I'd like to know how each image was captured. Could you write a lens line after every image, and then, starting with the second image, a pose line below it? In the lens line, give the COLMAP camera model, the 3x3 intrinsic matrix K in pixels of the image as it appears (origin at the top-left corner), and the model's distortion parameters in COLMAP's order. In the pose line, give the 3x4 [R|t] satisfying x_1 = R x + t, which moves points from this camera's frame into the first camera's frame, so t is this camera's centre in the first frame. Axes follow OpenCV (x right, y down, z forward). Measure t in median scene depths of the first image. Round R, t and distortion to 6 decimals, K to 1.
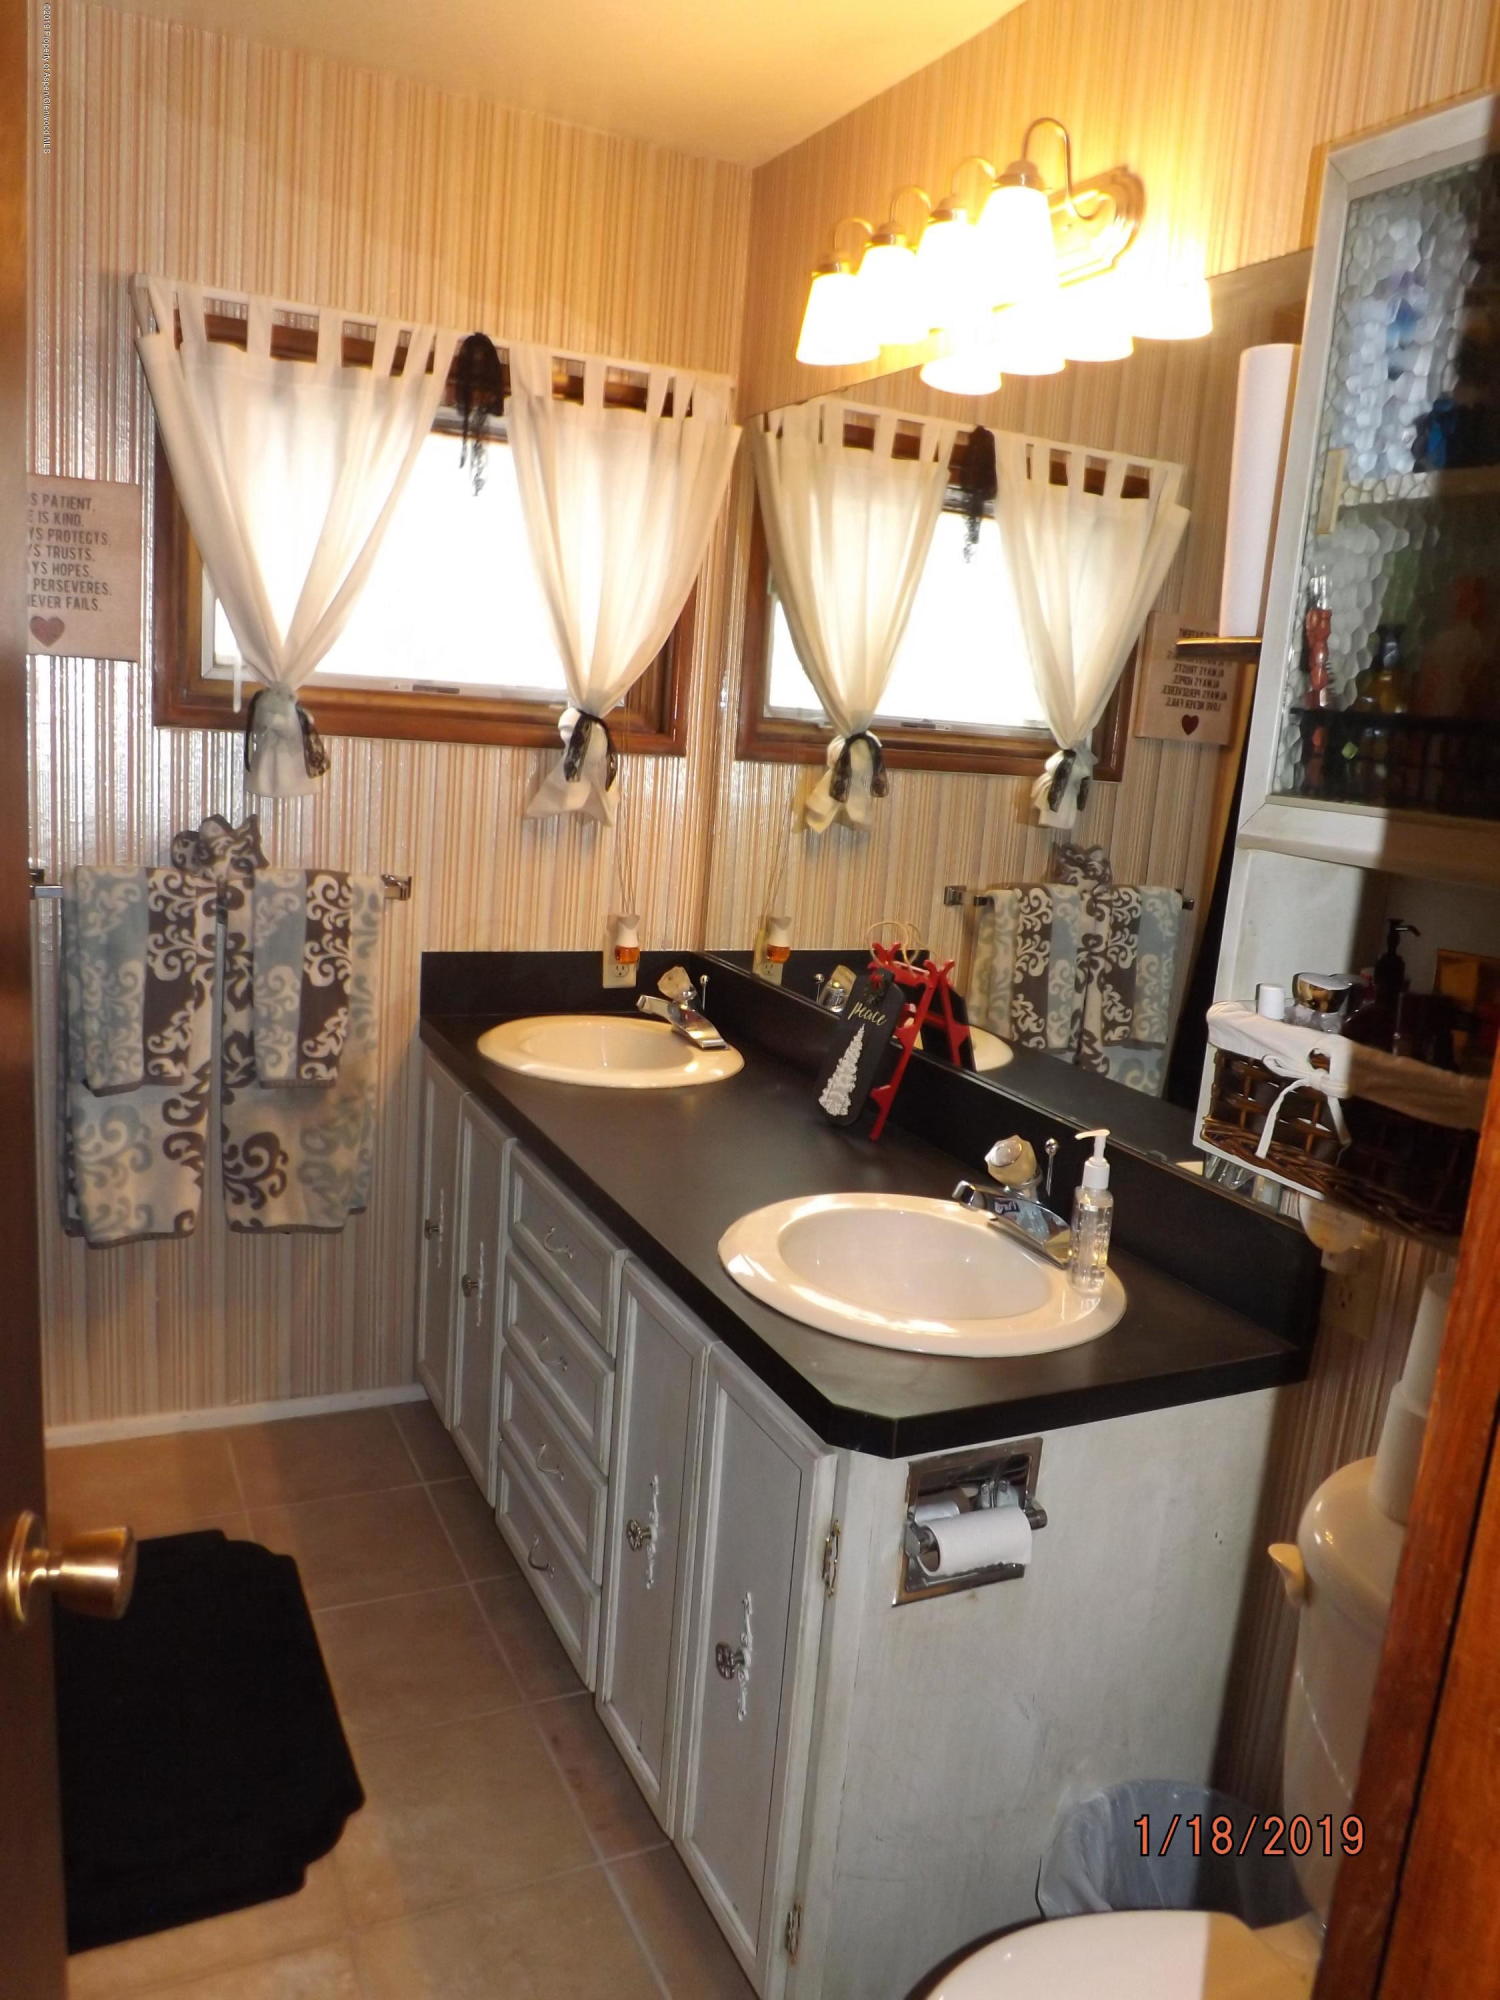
lens RADIAL K [[1453.2, 0, 749.1], [0, 1453.2, 1013.3], [0, 0, 1]] dist [-0.059747, 0.021188]
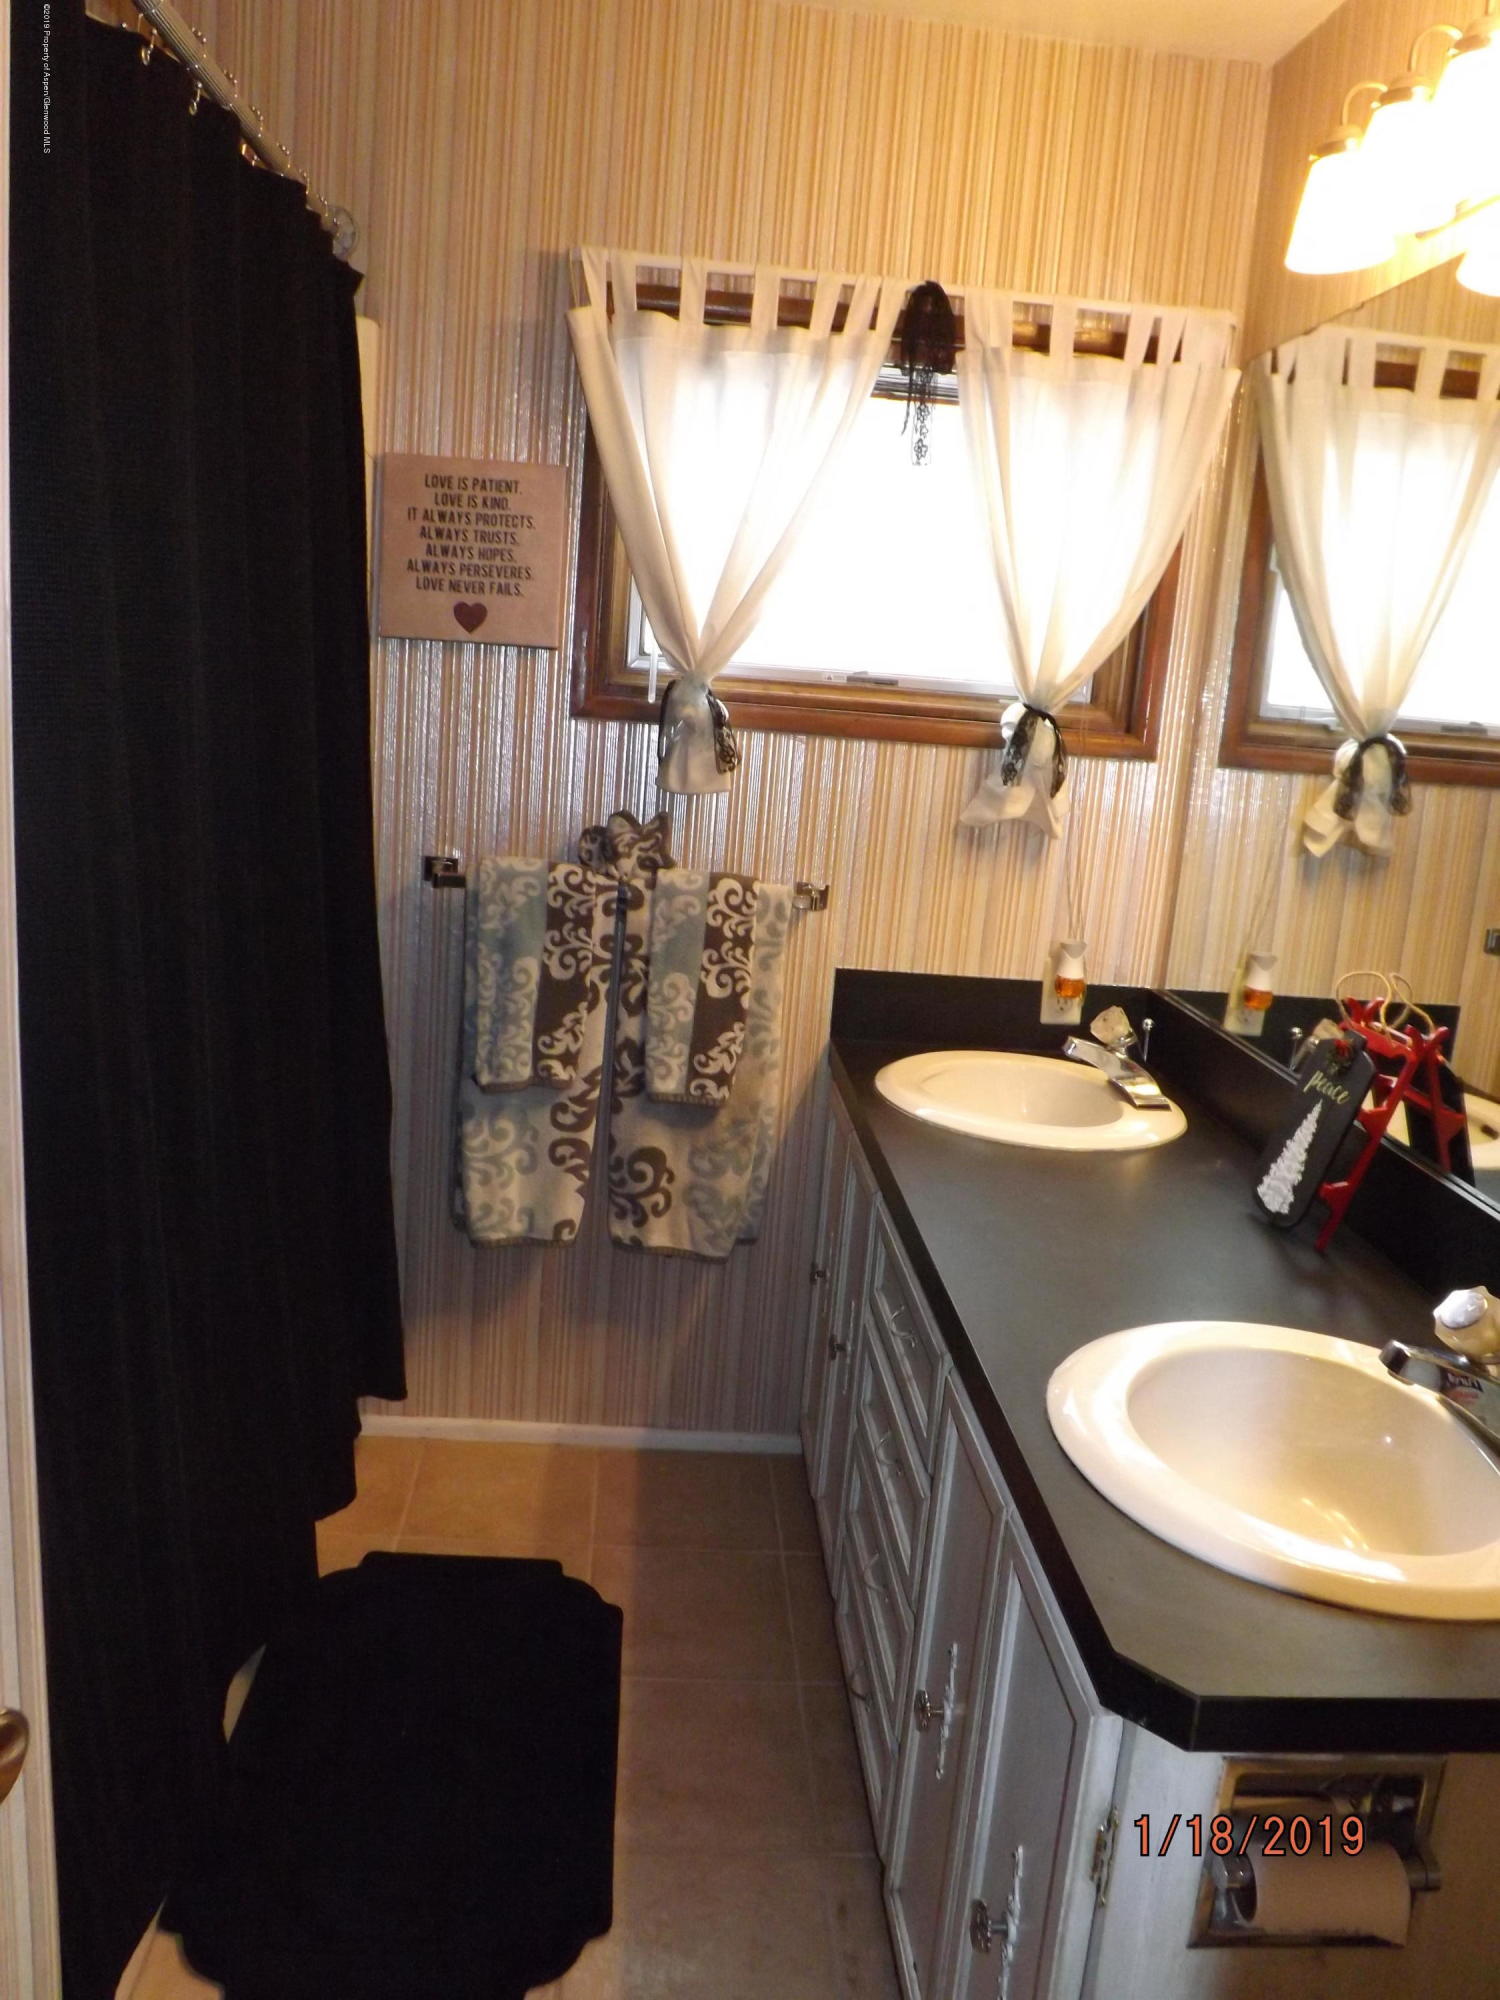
lens RADIAL K [[1453.2, 0, 756.2], [0, 1453.2, 986.7], [0, 0, 1]] dist [-0.059747, 0.021188]
pose [[0.926678, 0.073029, -0.368693, 0.070089], [-0.082254, 0.996568, -0.009343, -0.019079], [0.366746, 0.038984, 0.929504, 0.142900]]
